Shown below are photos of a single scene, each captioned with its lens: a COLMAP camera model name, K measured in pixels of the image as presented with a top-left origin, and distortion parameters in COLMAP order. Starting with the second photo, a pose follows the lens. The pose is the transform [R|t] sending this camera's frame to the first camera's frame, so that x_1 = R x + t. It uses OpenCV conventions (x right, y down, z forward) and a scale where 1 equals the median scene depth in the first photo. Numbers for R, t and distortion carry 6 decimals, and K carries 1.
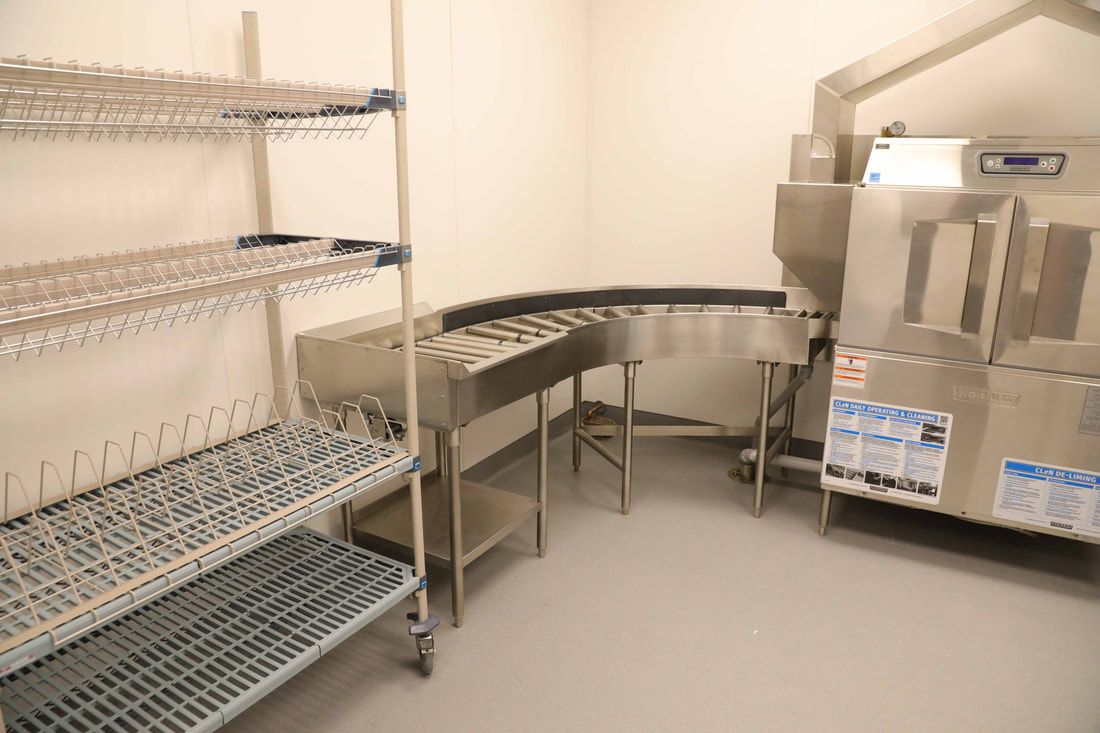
lens RADIAL K [[752.9, 0, 550.0], [0, 752.9, 366.5], [0, 0, 1]] dist [-0.127352, 0.081764]
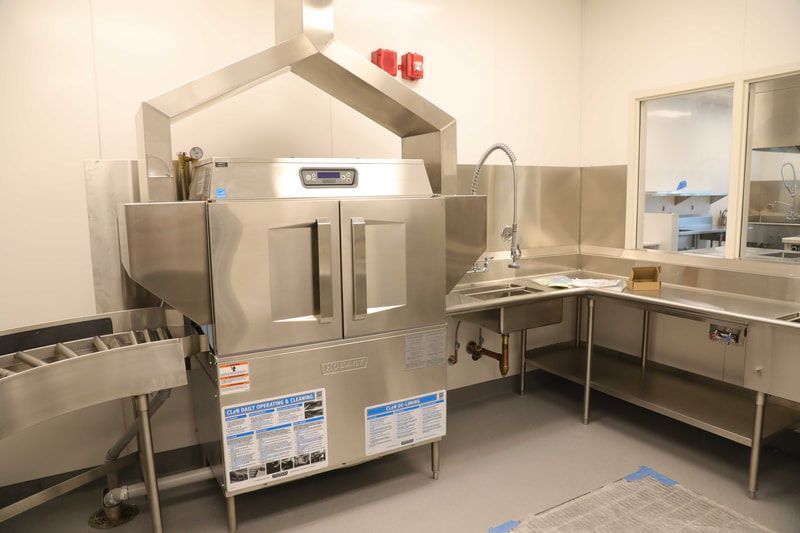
lens RADIAL K [[547.6, 0, 400.0], [0, 547.6, 266.5], [0, 0, 1]] dist [-0.127352, 0.081764]
pose [[0.497800, -0.122488, 0.858599, -0.106440], [0.249151, 0.968444, -0.006295, -0.083163], [-0.830734, 0.217054, 0.512610, 0.393862]]
